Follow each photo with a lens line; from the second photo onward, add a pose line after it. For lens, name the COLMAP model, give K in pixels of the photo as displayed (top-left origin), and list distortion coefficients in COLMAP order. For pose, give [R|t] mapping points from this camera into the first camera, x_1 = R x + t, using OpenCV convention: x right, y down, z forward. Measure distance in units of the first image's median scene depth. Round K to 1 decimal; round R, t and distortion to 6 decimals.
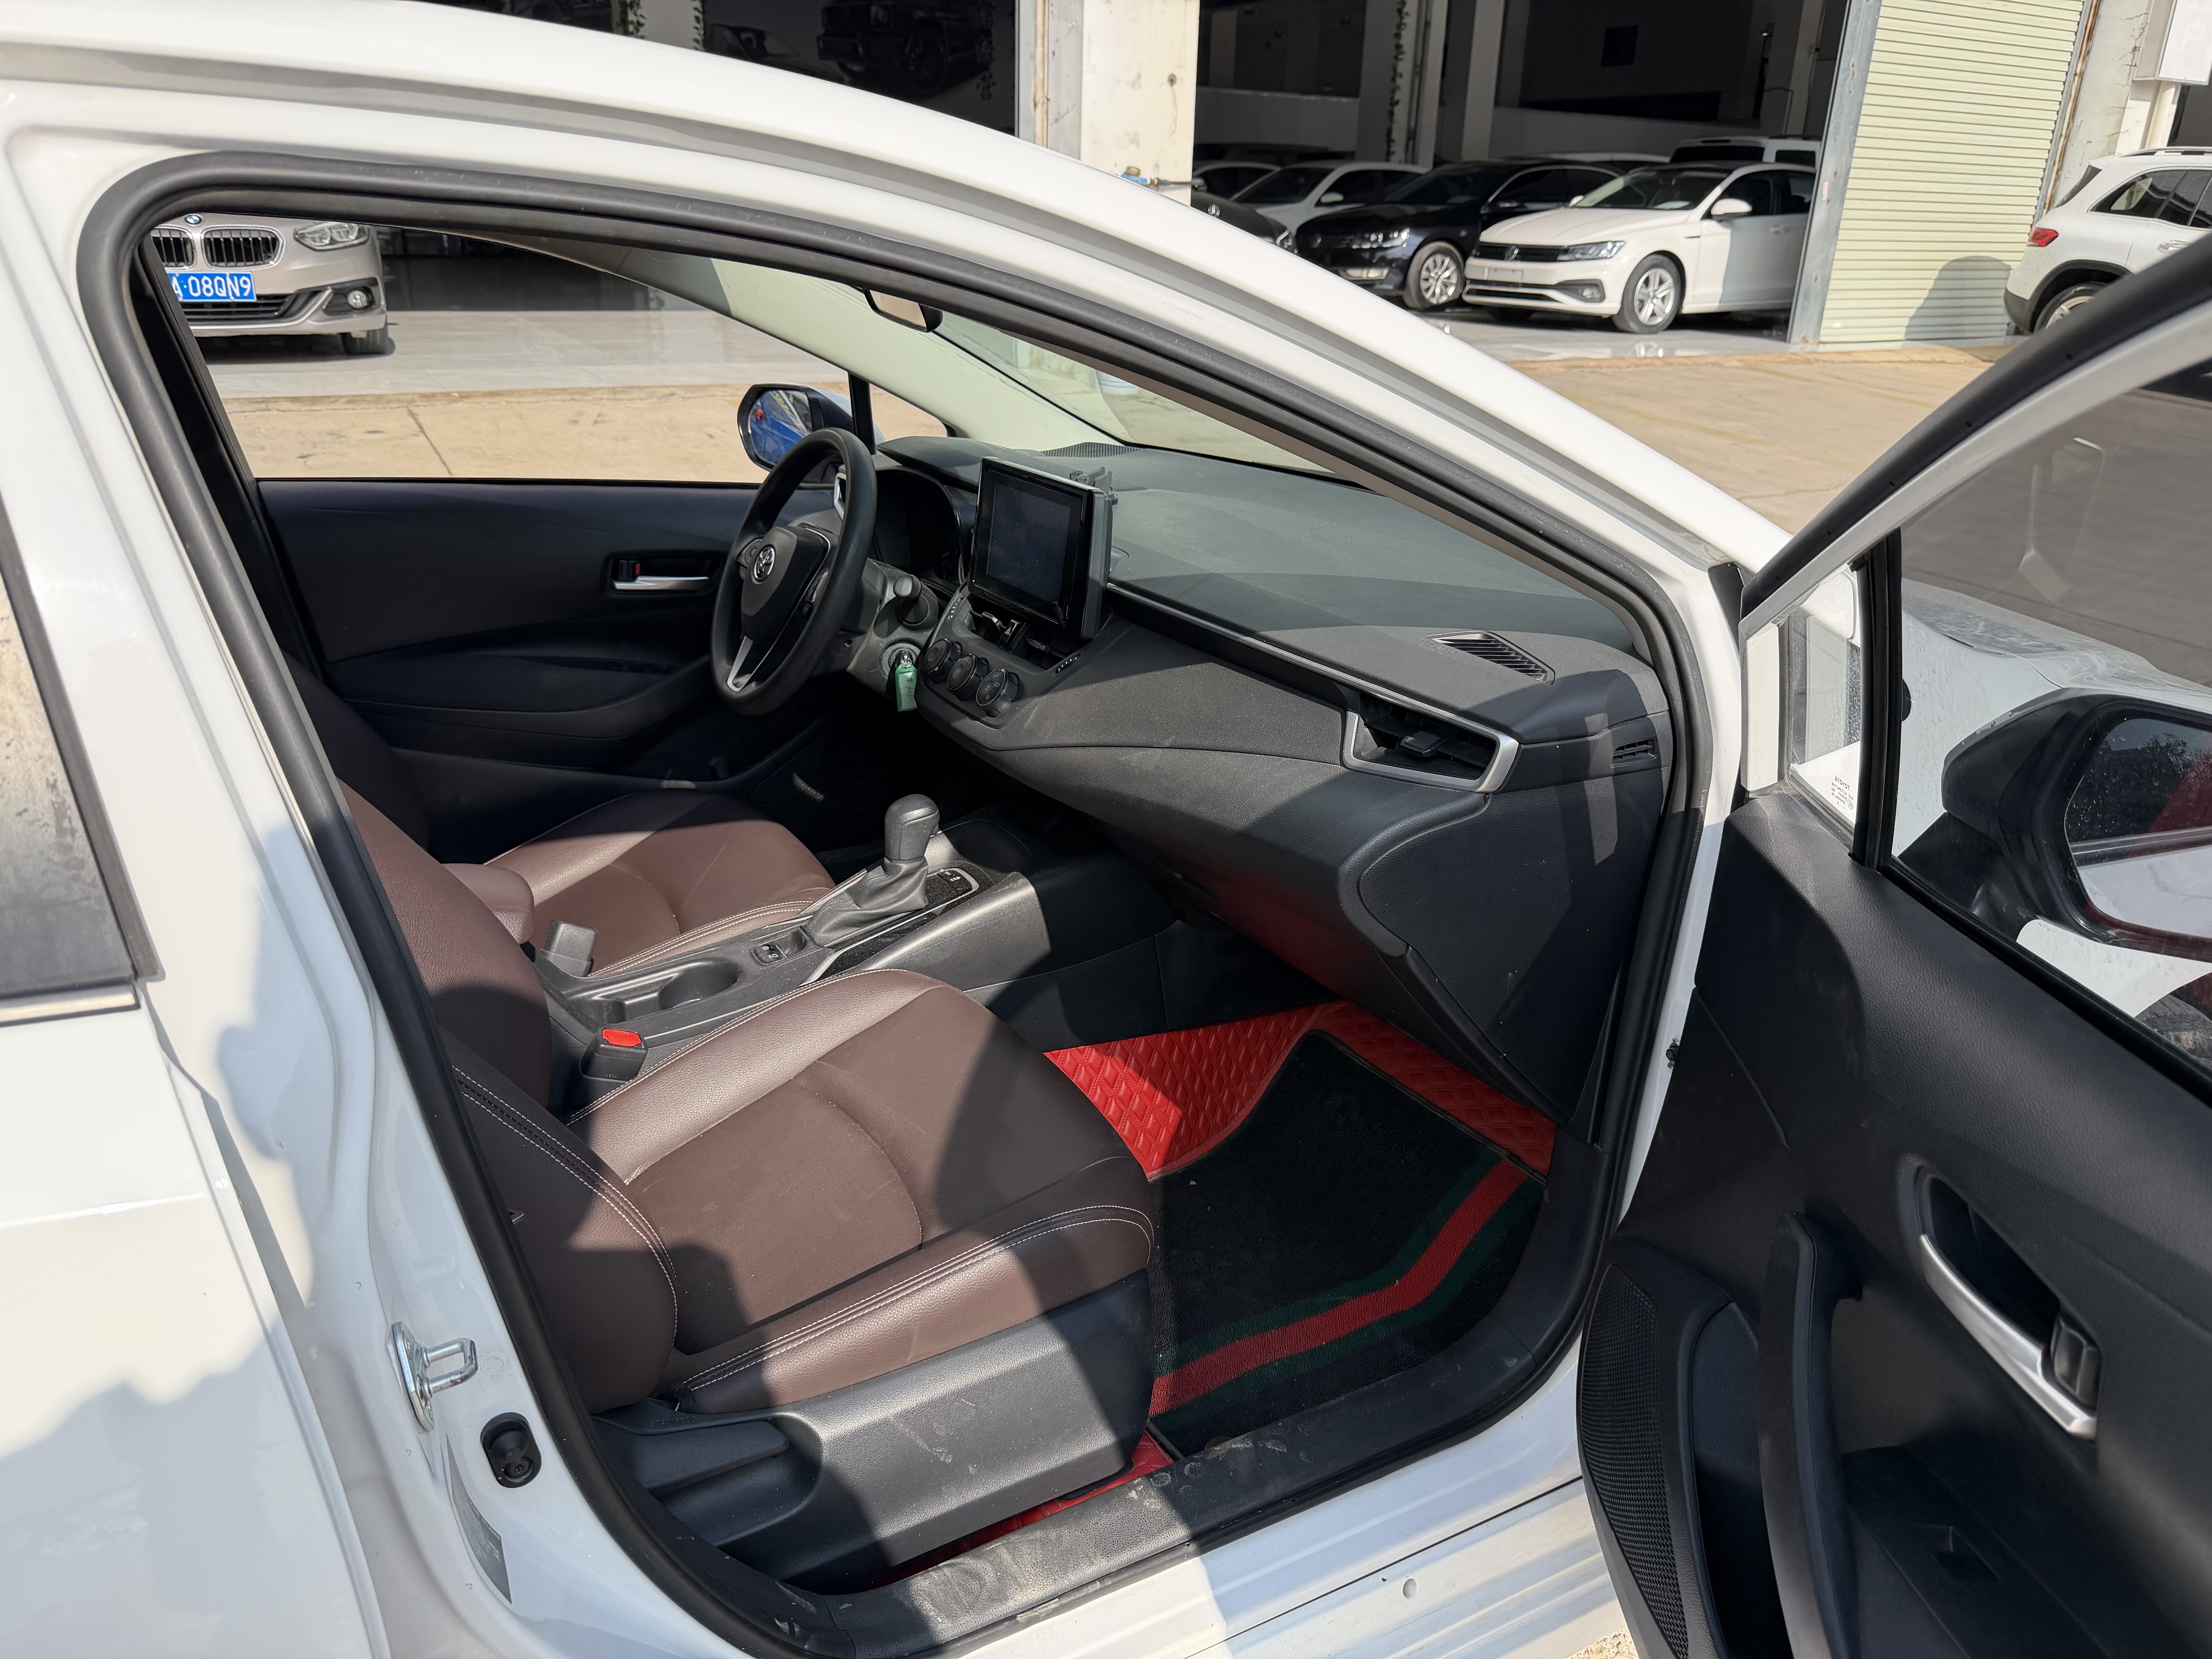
lens RADIAL K [[1568.5, 0, 1075.9], [0, 1568.5, 824.3], [0, 0, 1]] dist [0.013016, -0.027408]
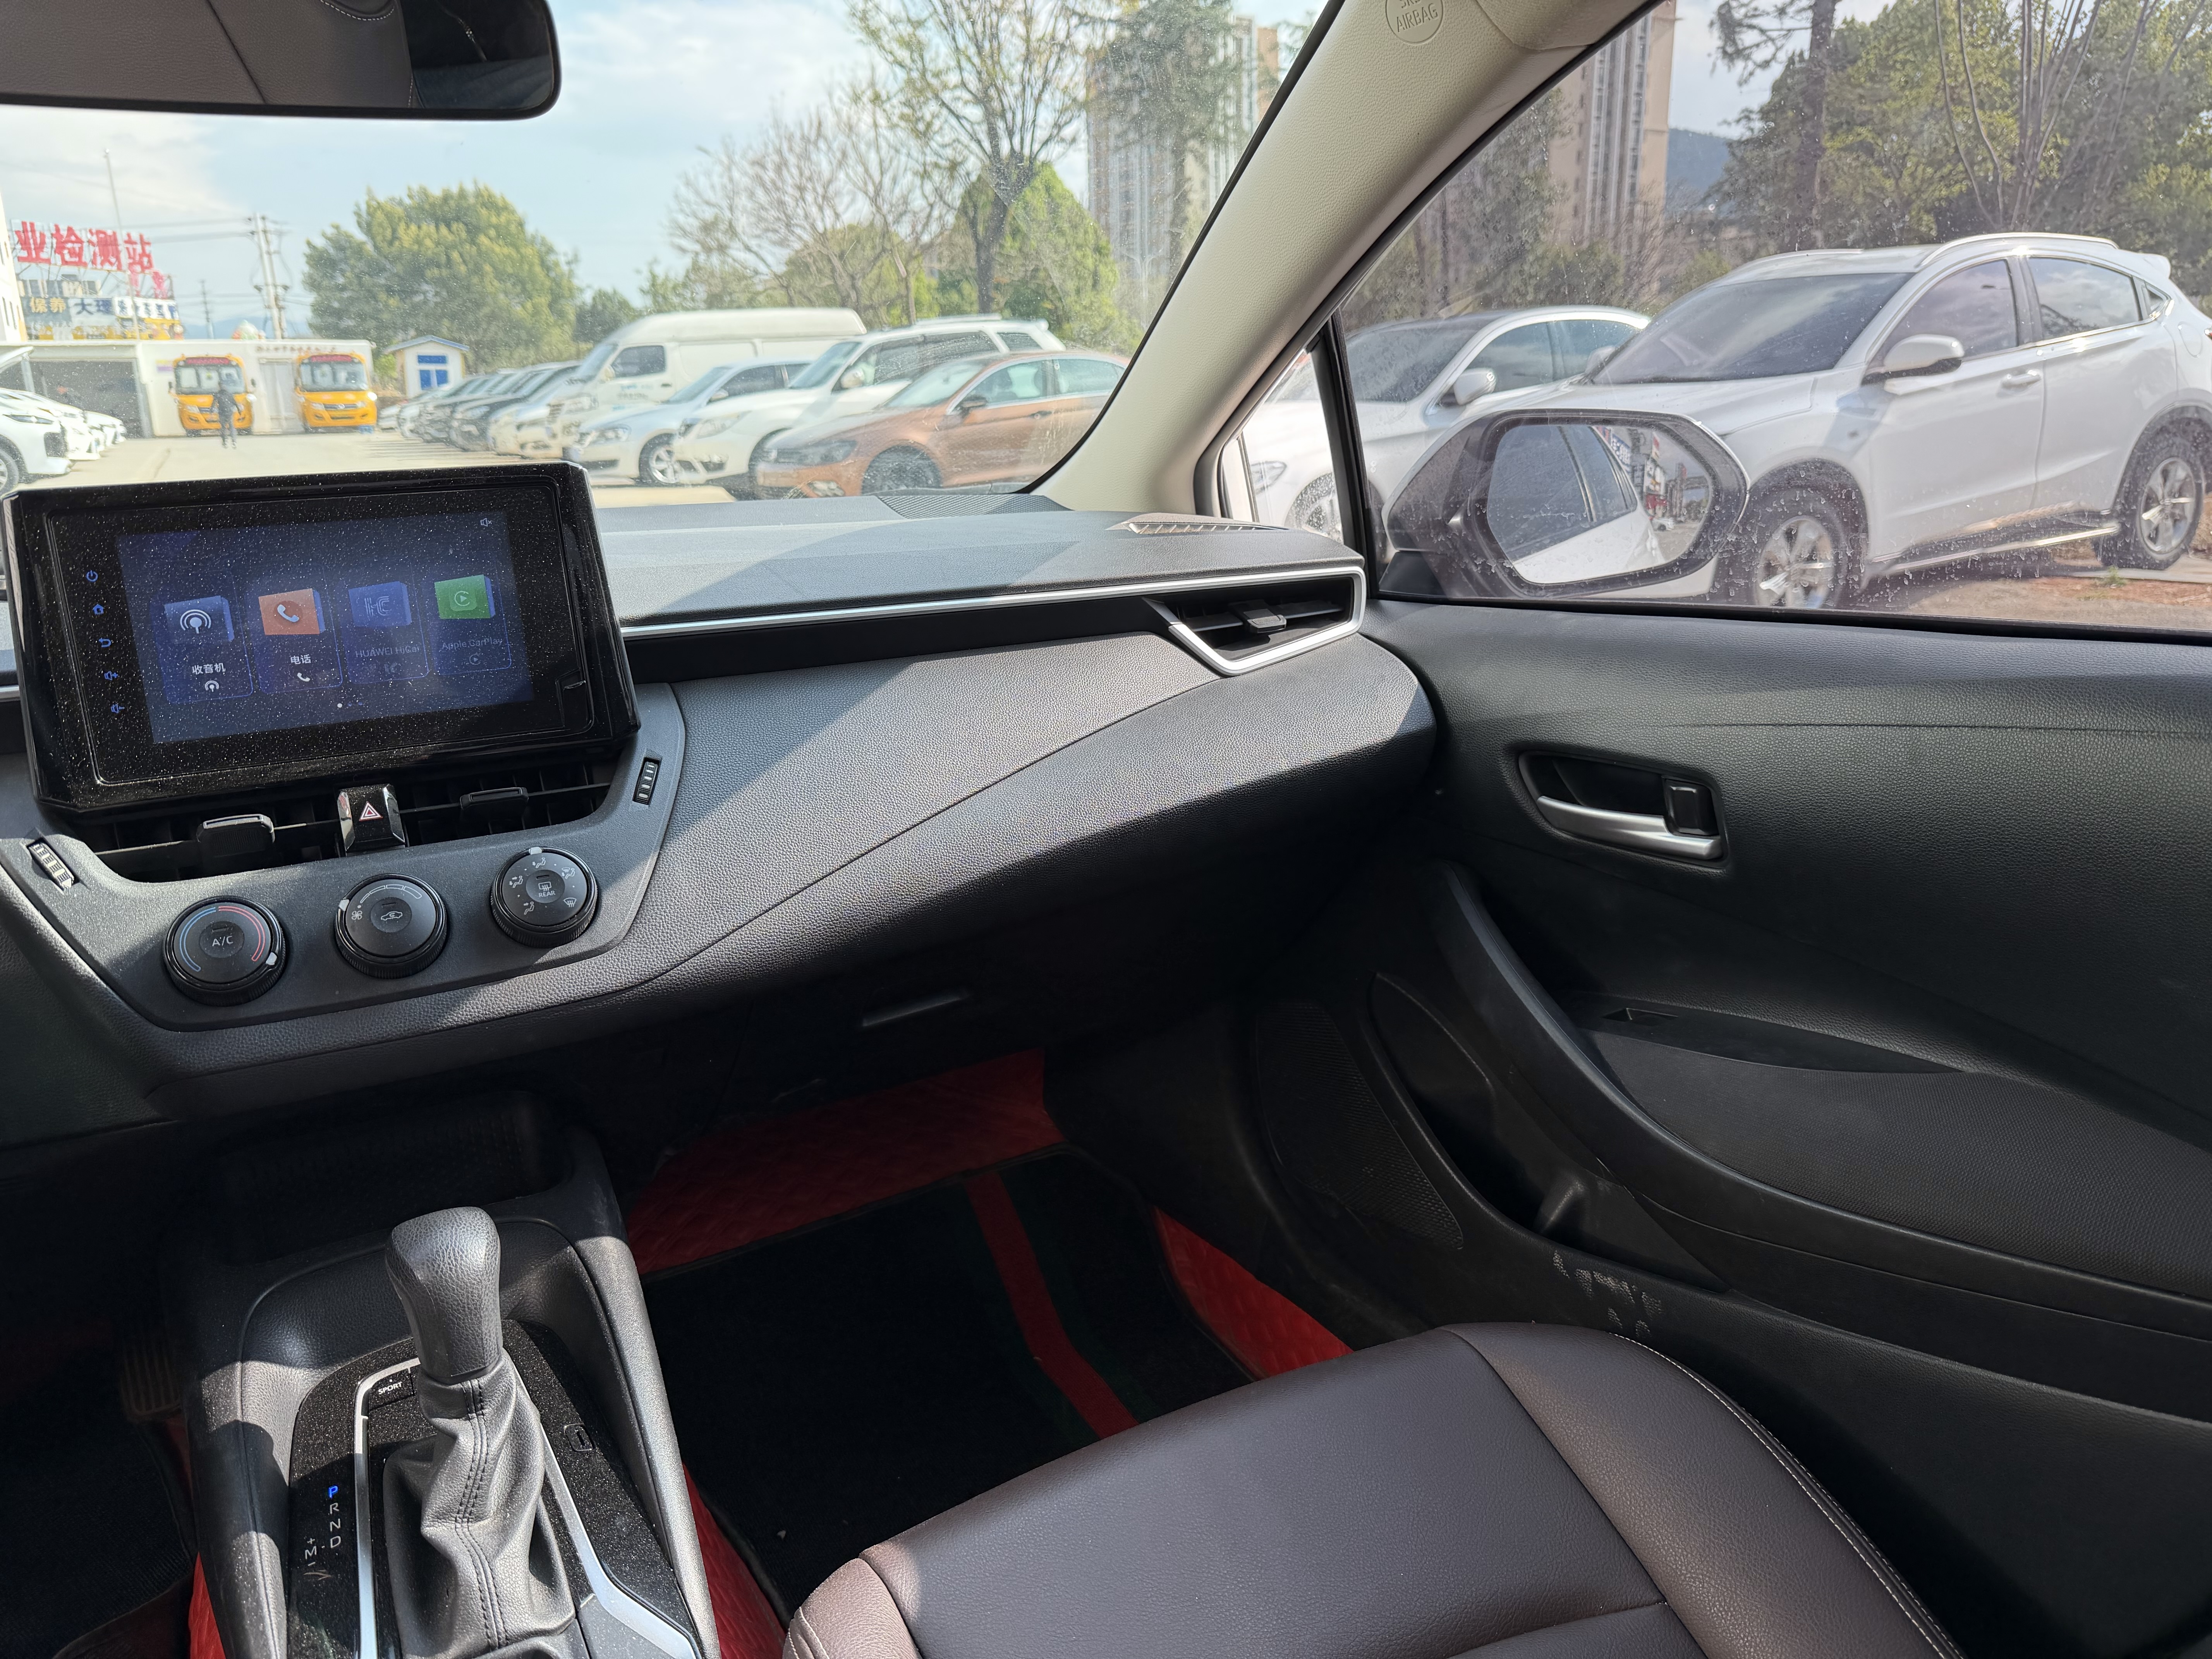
lens RADIAL K [[1568.5, 0, 1102.7], [0, 1568.5, 834.3], [0, 0, 1]] dist [0.013016, -0.027408]
pose [[-0.014009, -0.290790, 0.956684, -0.066997], [0.381064, 0.883021, 0.273979, -0.021993], [-0.924442, 0.368396, 0.098440, 0.101993]]
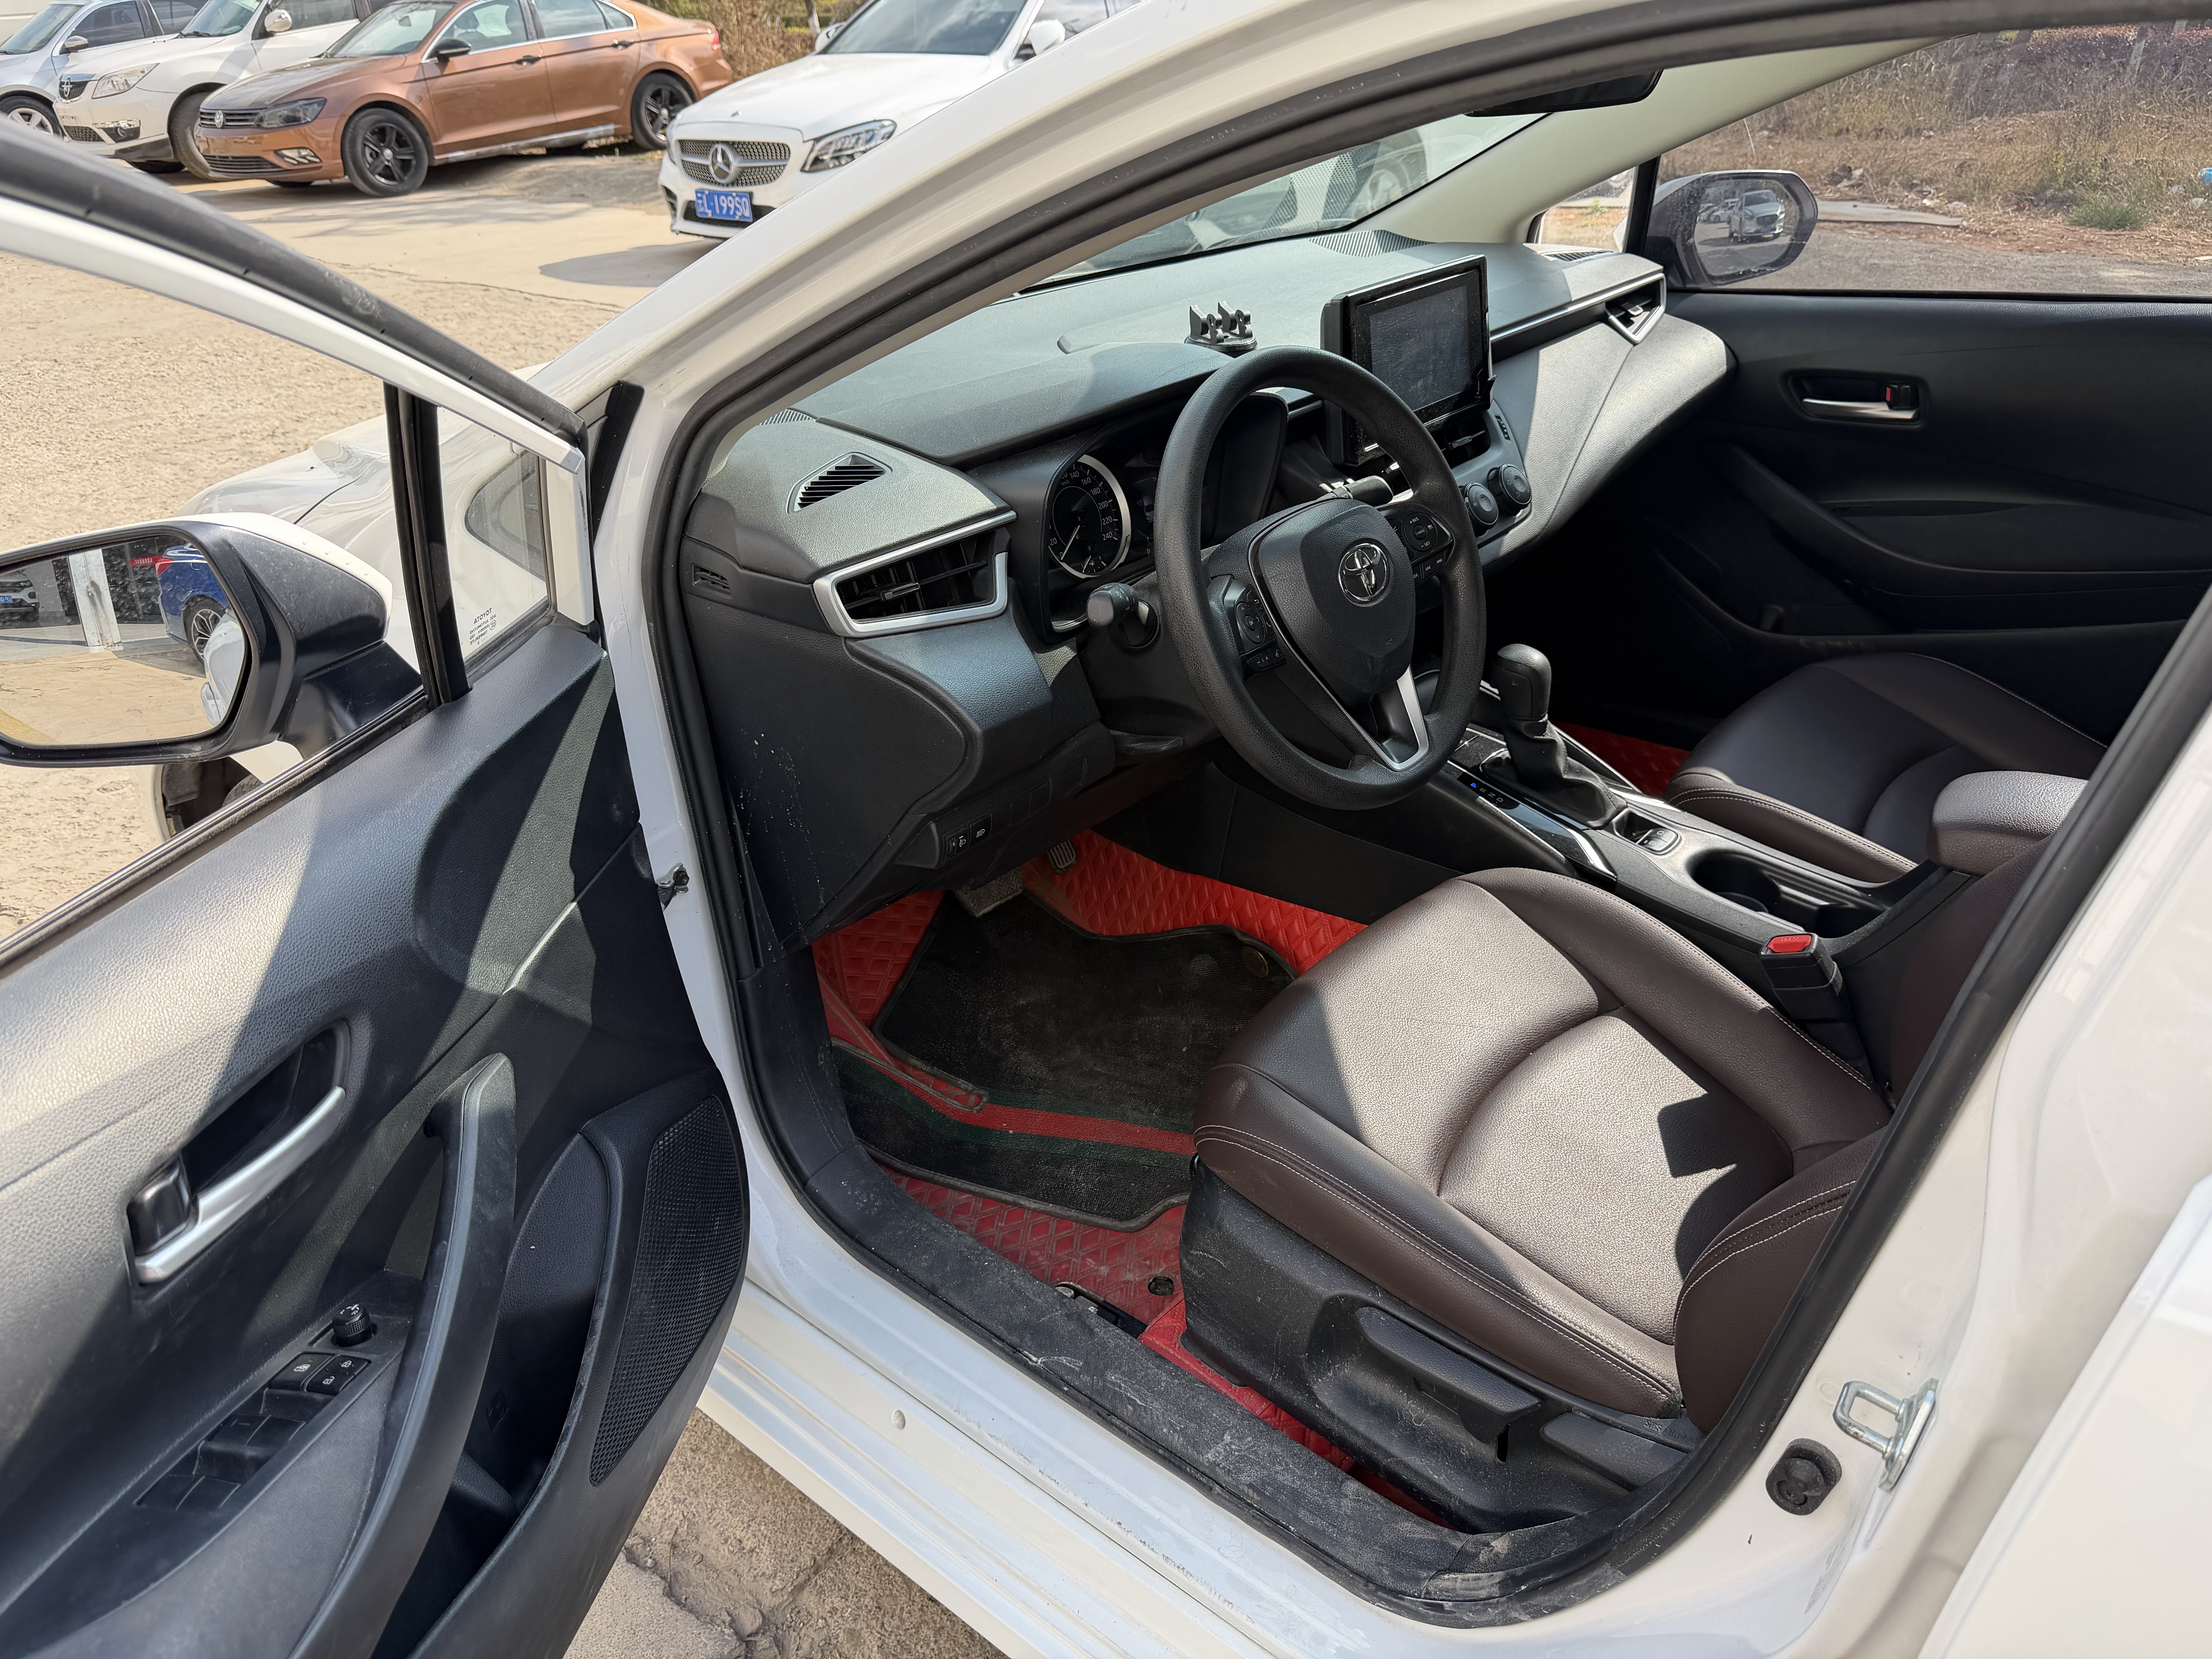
lens RADIAL K [[1568.5, 0, 1086.7], [0, 1568.5, 813.5], [0, 0, 1]] dist [0.013016, -0.027408]
pose [[-0.367648, -0.441847, 0.818294, -0.107763], [0.354716, 0.746768, 0.562595, -0.073946], [-0.859658, 0.497099, -0.117817, 0.186552]]
